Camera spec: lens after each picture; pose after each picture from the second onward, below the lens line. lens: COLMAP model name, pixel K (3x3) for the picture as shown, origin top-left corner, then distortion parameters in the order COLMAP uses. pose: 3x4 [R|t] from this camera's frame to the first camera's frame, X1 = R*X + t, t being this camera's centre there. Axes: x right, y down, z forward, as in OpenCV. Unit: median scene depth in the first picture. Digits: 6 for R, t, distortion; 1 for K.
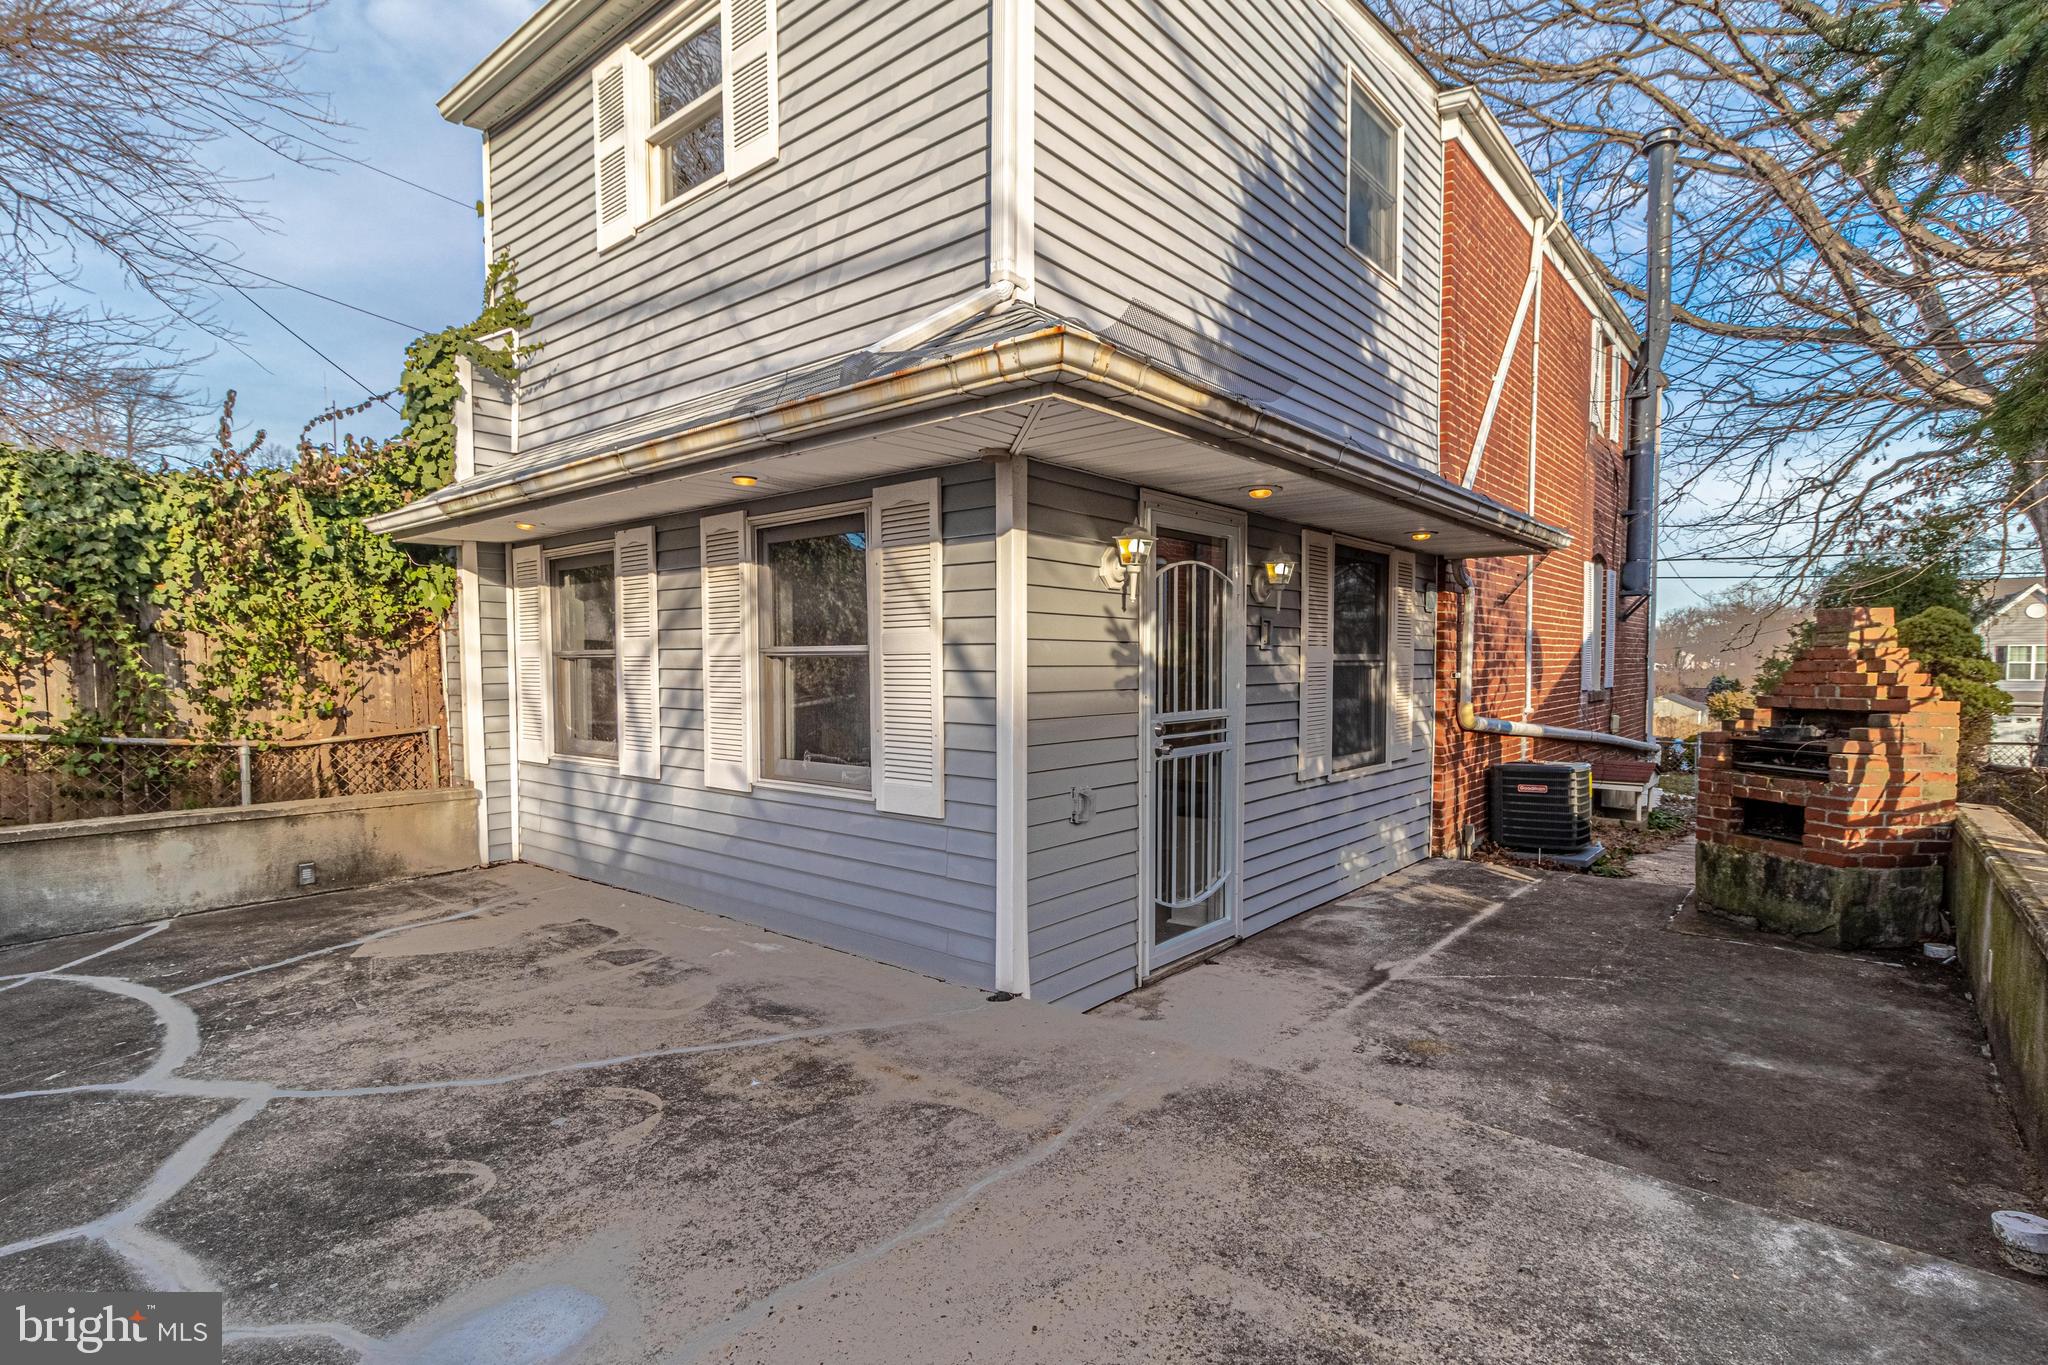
lens RADIAL K [[992.5, 0, 1016.6], [0, 992.5, 683.0], [0, 0, 1]] dist [-0.002028, -0.000347]
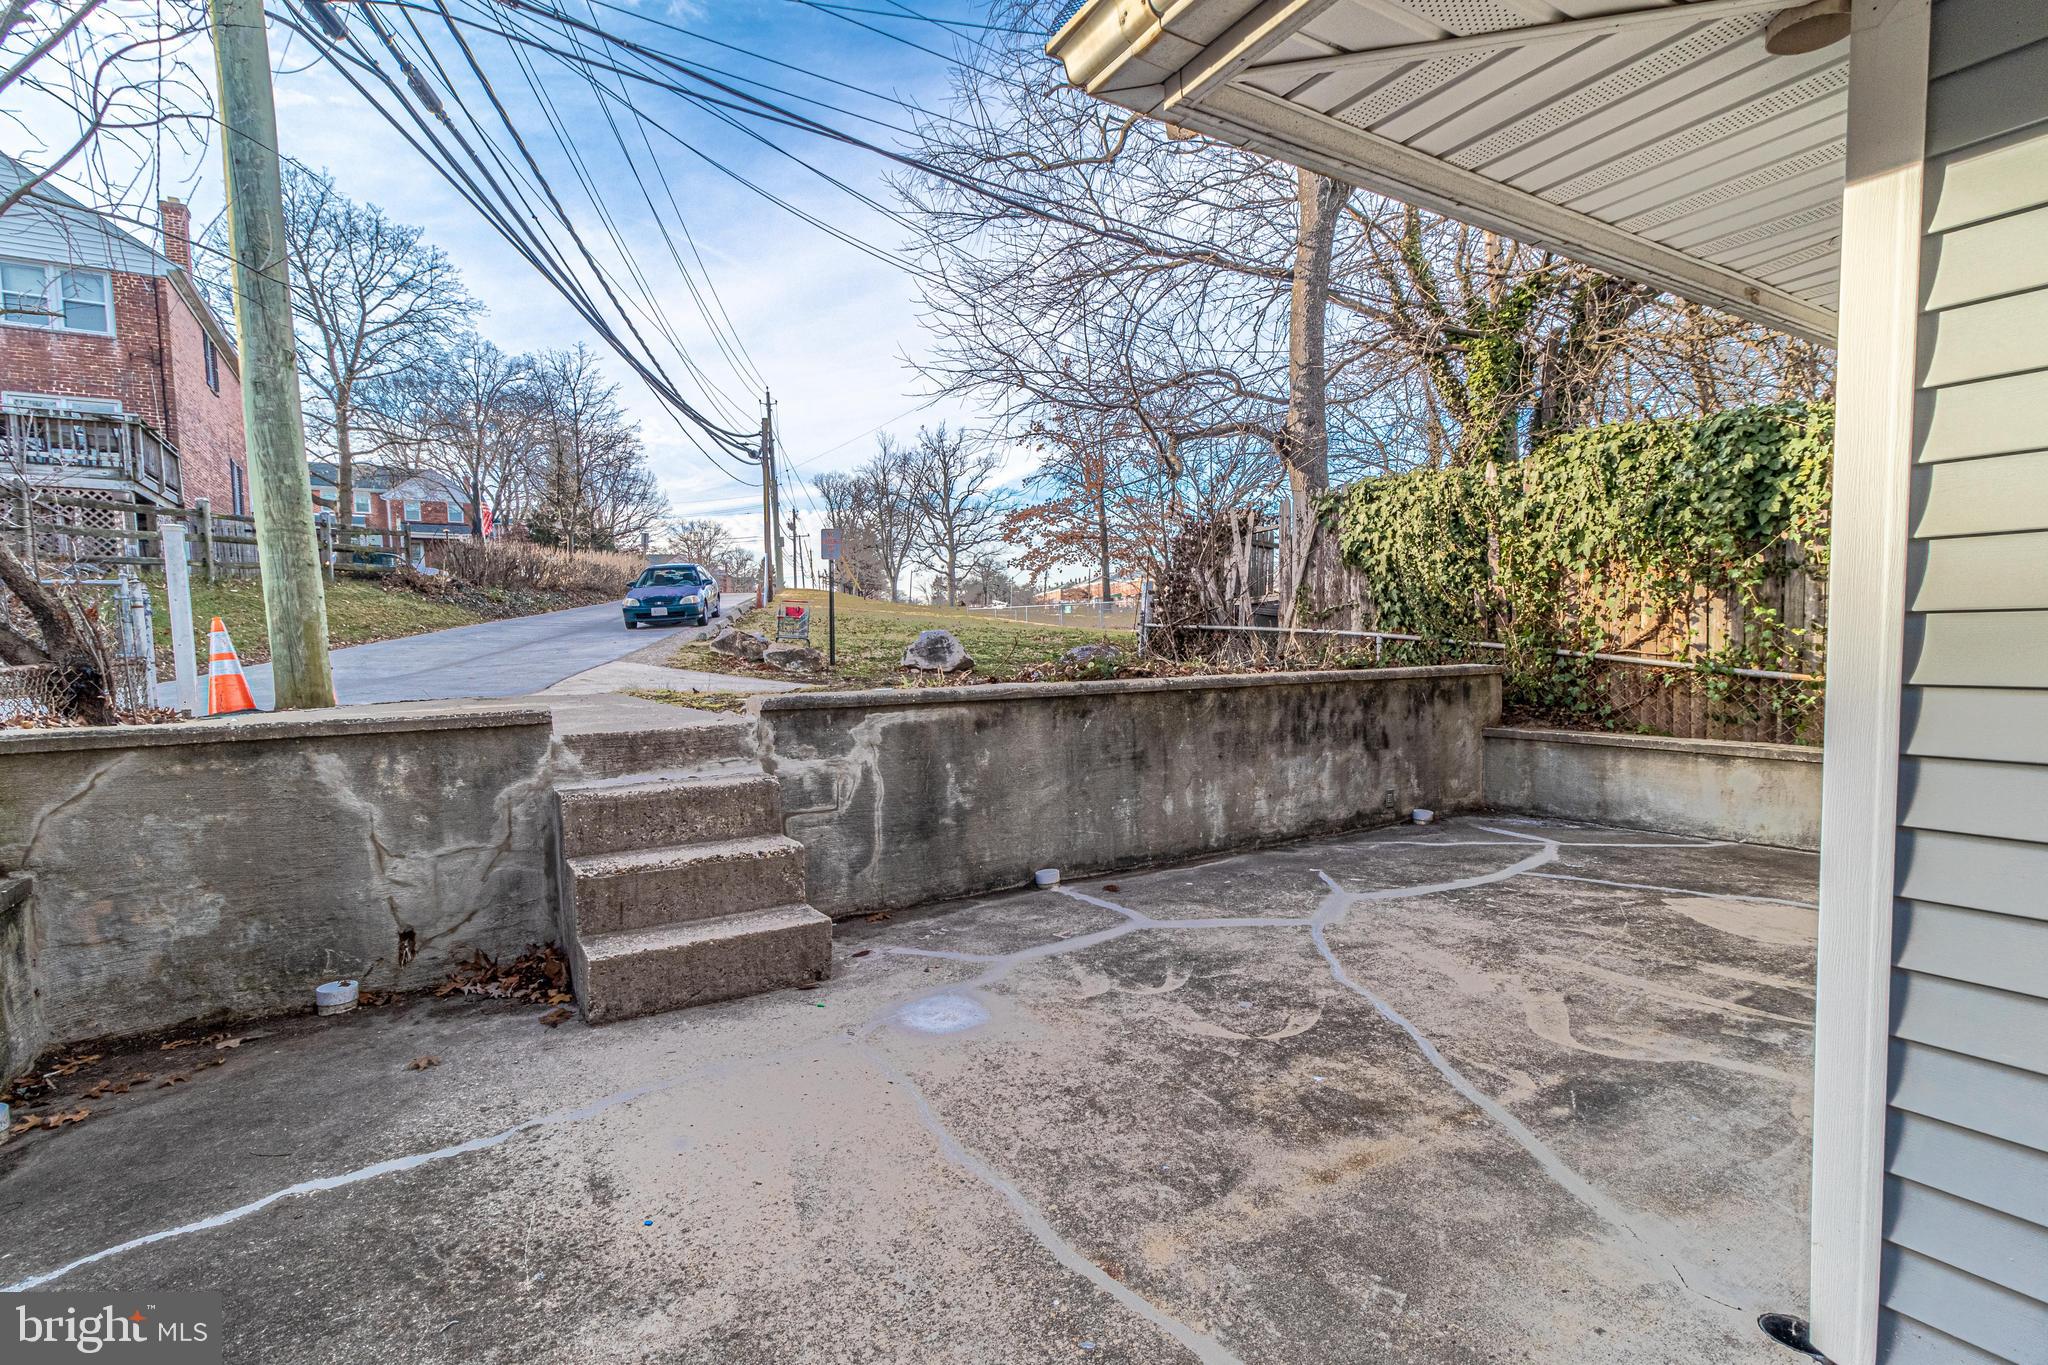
lens RADIAL K [[938.6, 0, 1012.8], [0, 938.6, 698.2], [0, 0, 1]] dist [0.014448, -0.010596]
pose [[-0.303017, 0.070560, -0.950369, 0.535900], [0.002651, 0.997314, 0.073200, 0.015427], [0.952981, 0.019662, -0.302390, 0.939629]]
